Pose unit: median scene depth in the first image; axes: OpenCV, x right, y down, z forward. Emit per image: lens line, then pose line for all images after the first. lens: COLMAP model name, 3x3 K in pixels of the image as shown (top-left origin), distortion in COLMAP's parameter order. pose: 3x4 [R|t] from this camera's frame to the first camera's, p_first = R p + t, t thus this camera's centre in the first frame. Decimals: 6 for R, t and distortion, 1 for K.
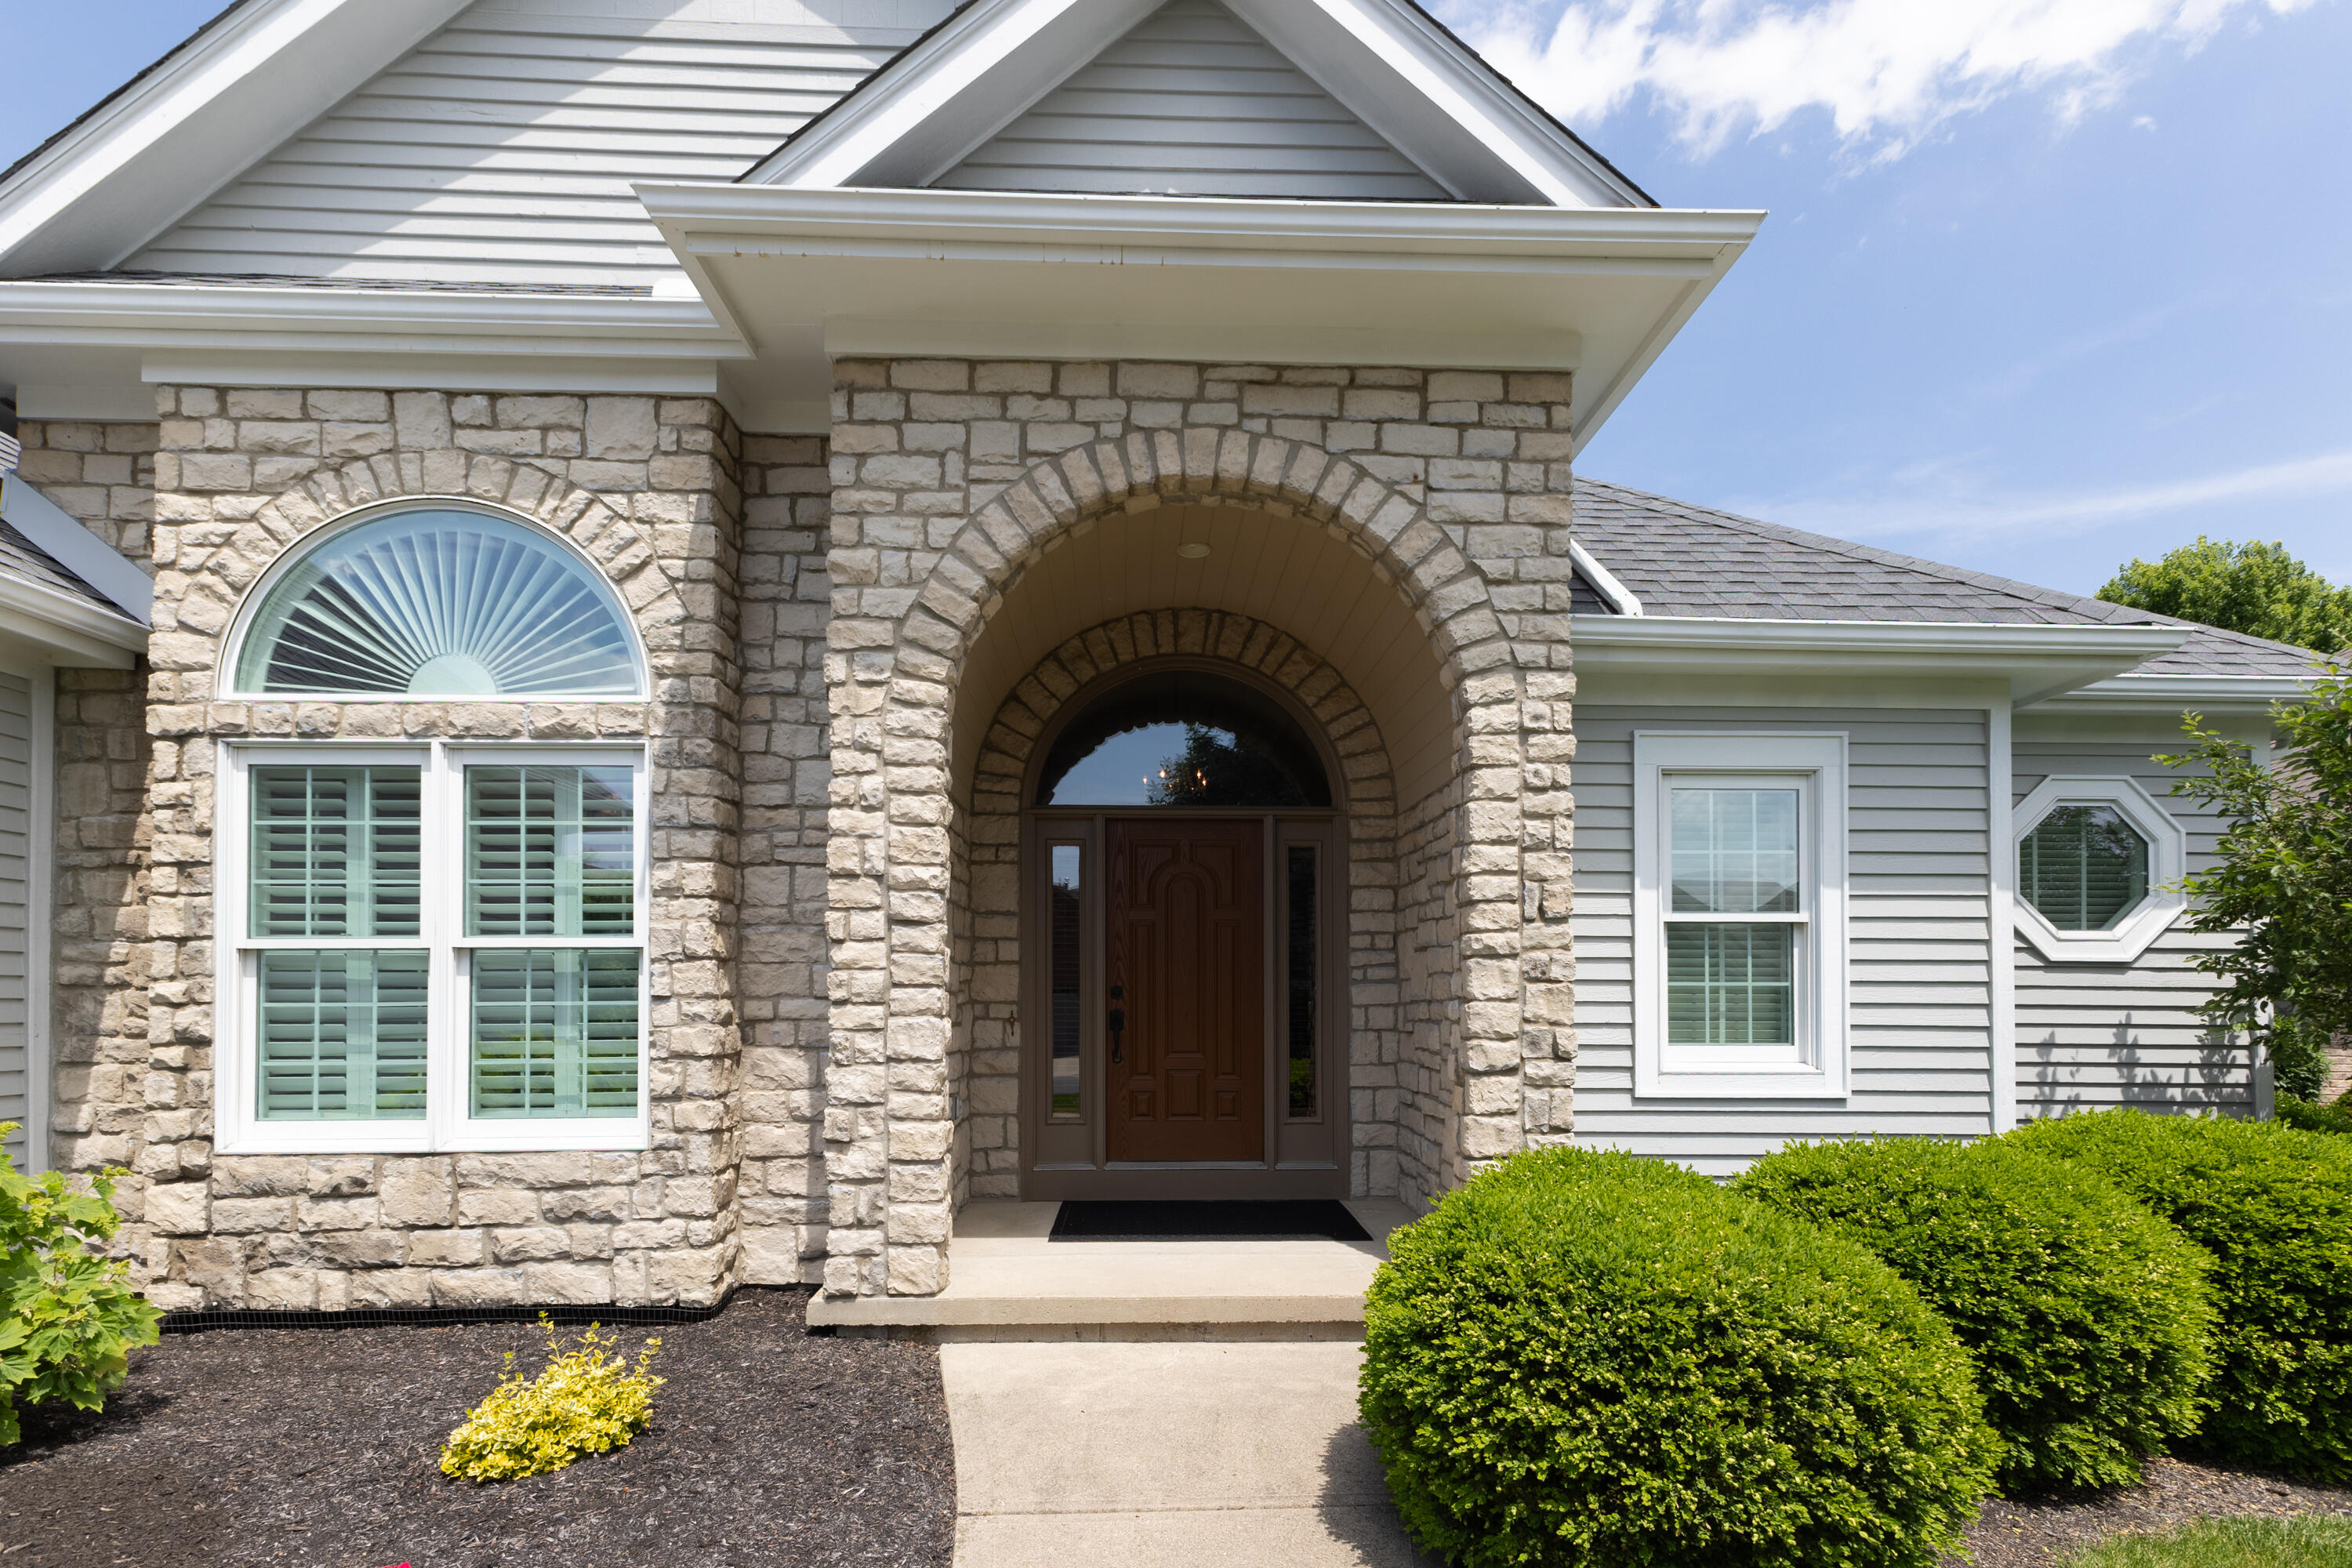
lens RADIAL K [[1032.3, 0, 1167.8], [0, 1032.3, 986.0], [0, 0, 1]] dist [0.002983, 0.000116]
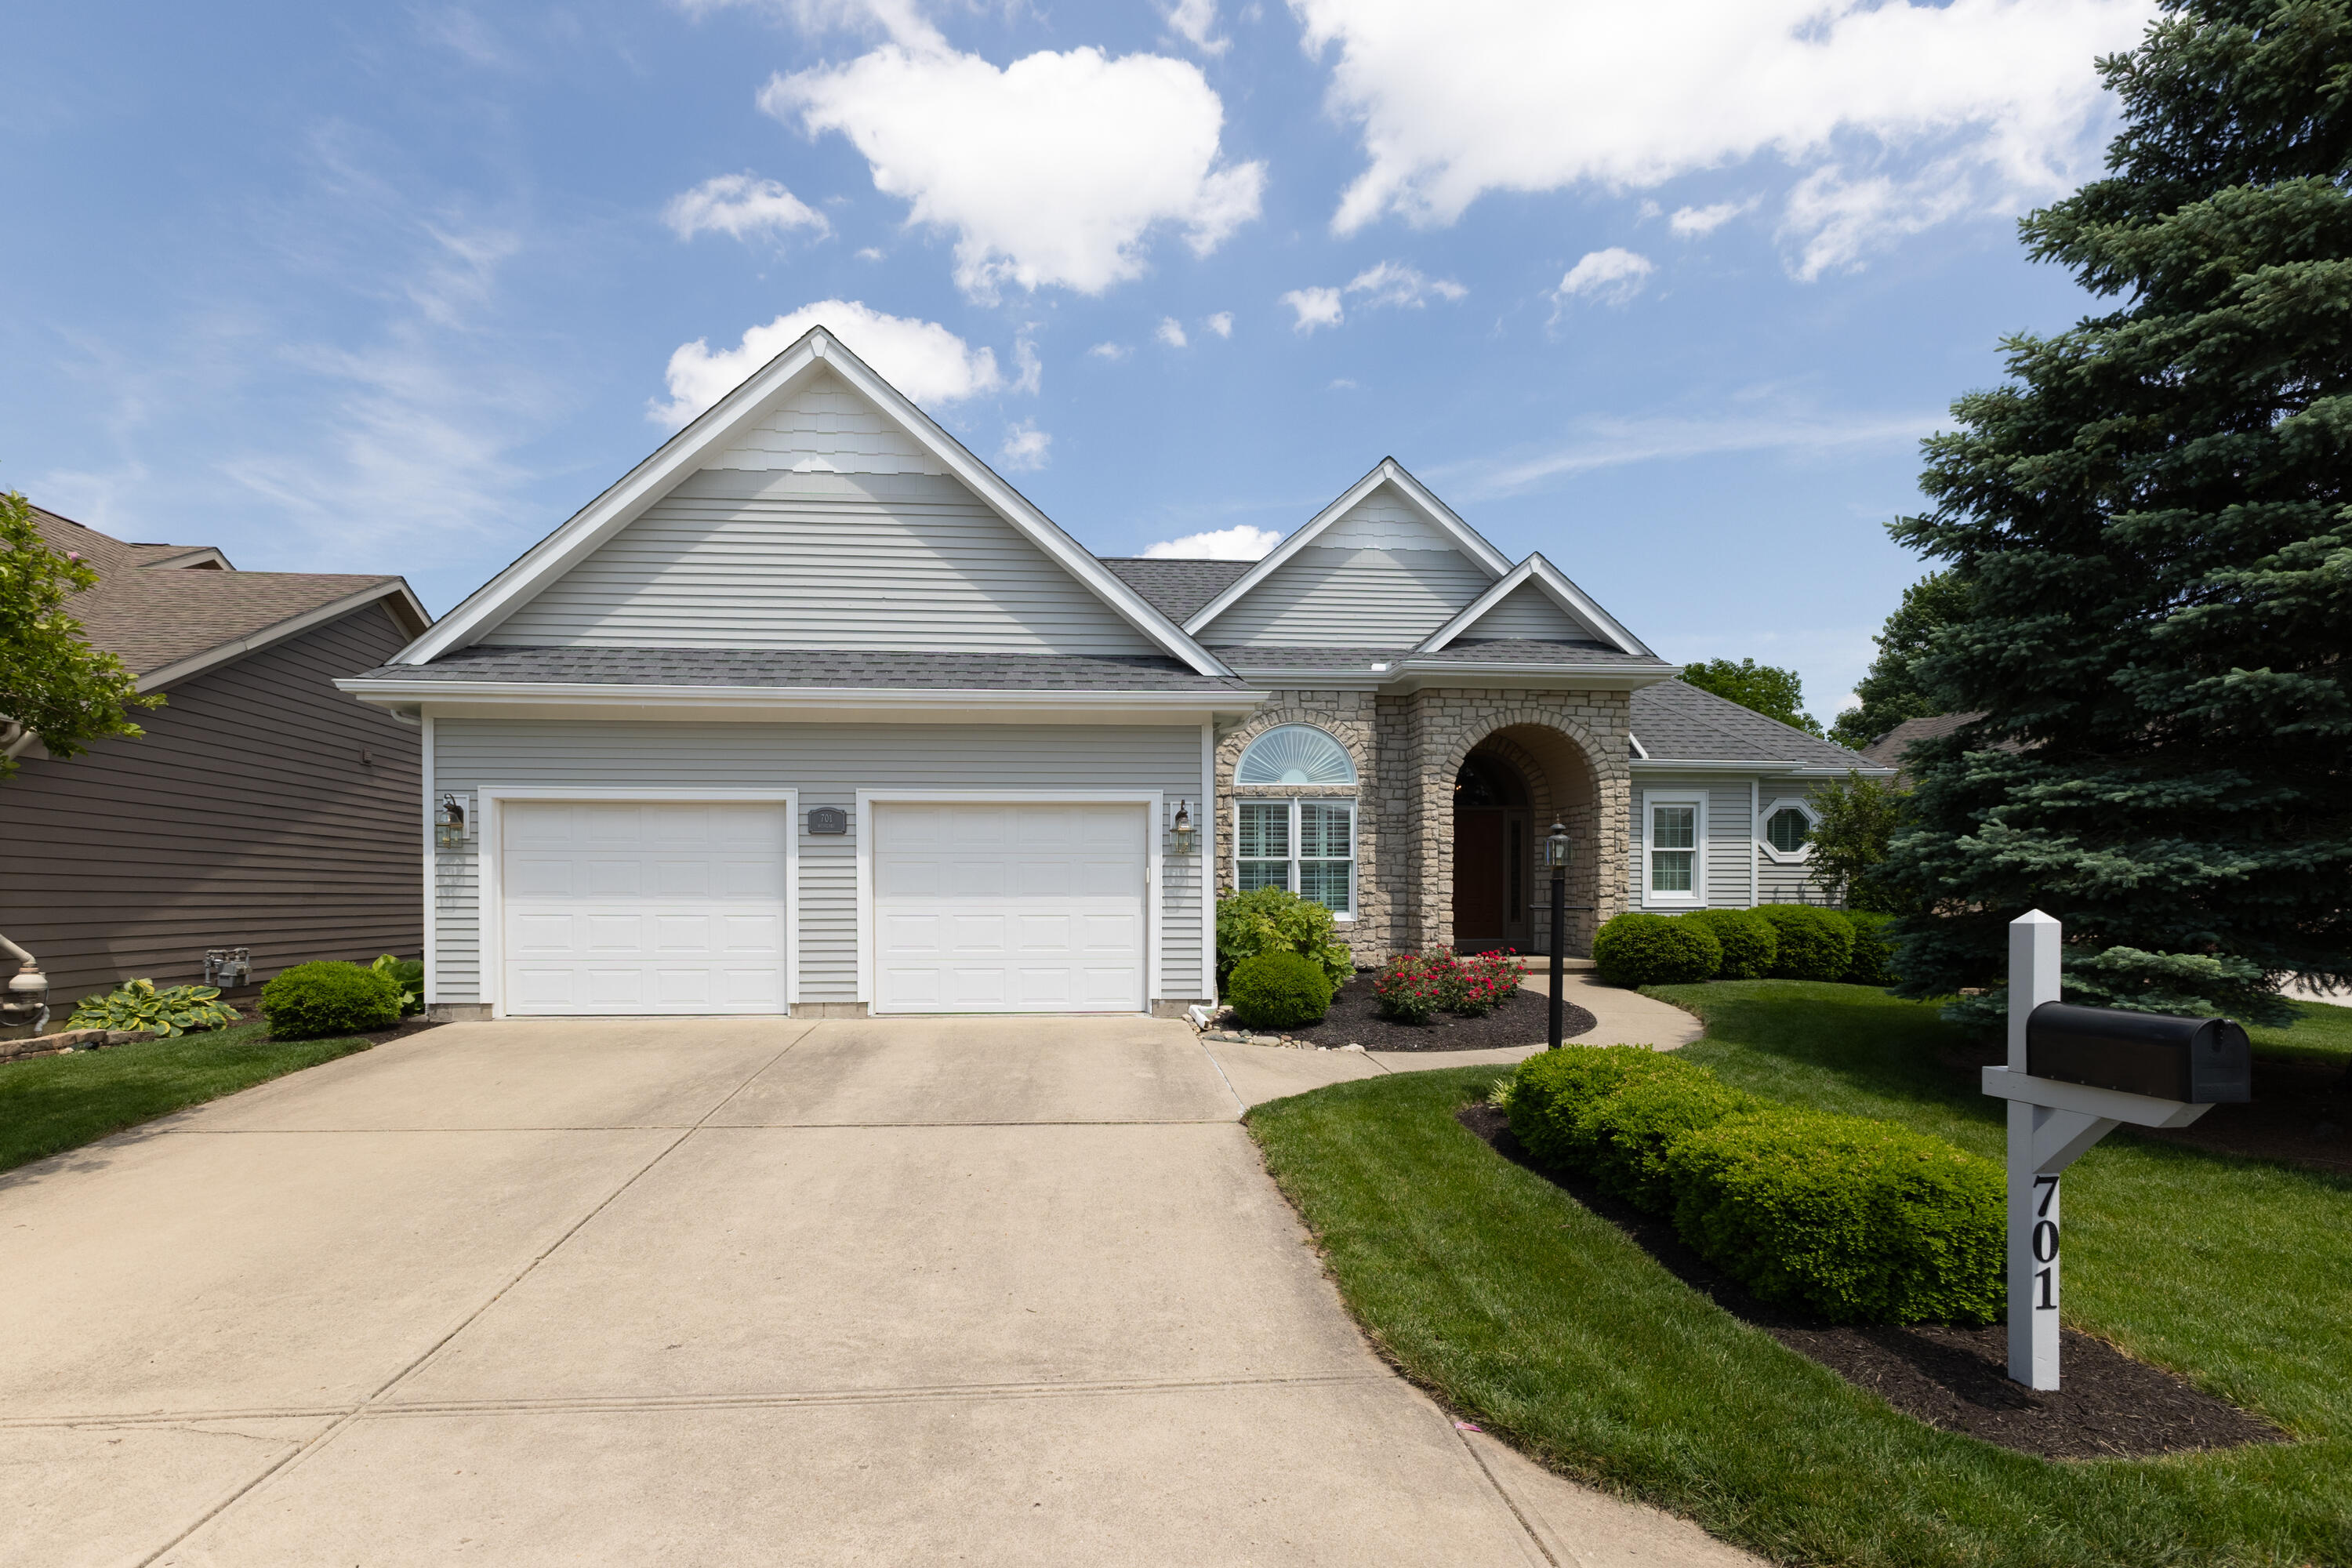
lens RADIAL K [[1098.7, 0, 1144.5], [0, 1098.7, 922.0], [0, 0, 1]] dist [-0.008571, -0.000009]
pose [[0.997577, -0.005678, 0.069339, -1.462666], [0.003309, 0.999408, 0.034238, 0.038720], [-0.069492, -0.033925, 0.997005, -2.520367]]
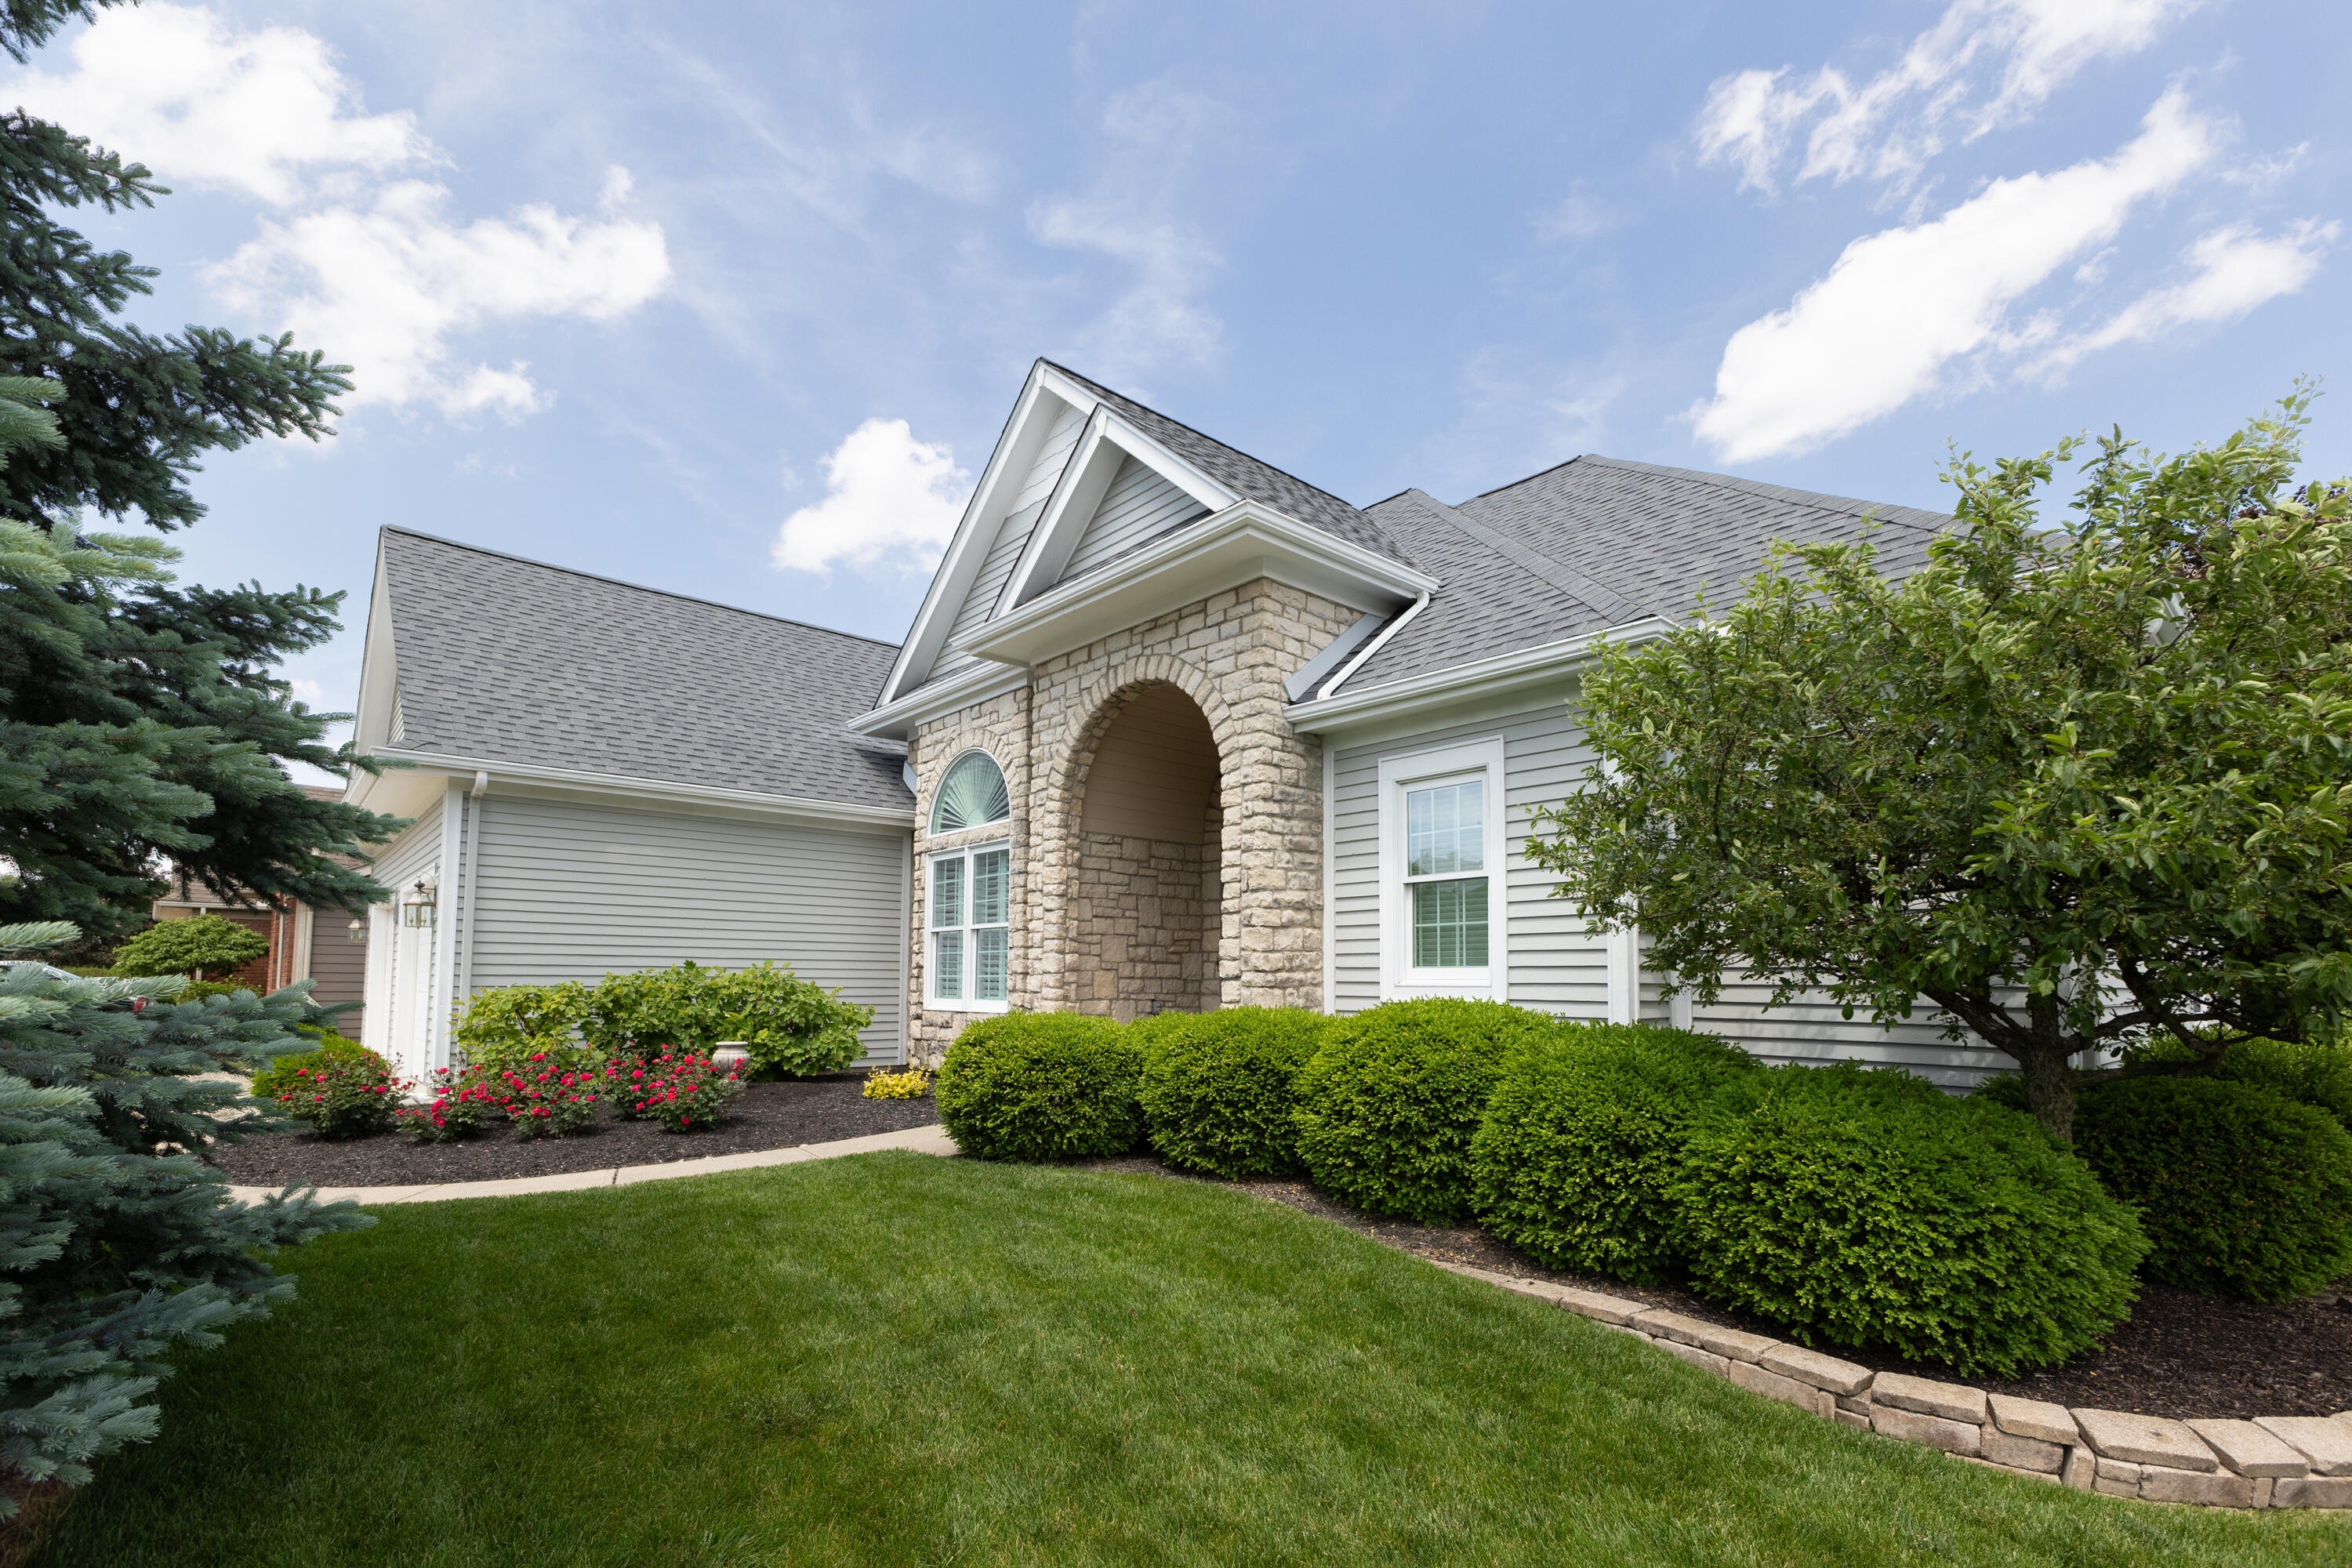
lens RADIAL K [[1098.7, 0, 1201.8], [0, 1098.7, 915.4], [0, 0, 1]] dist [-0.008571, -0.000009]
pose [[0.630421, -0.043717, -0.775021, 1.732937], [0.006278, 0.998667, -0.051225, 0.070522], [0.776228, 0.027427, 0.629855, -0.228190]]
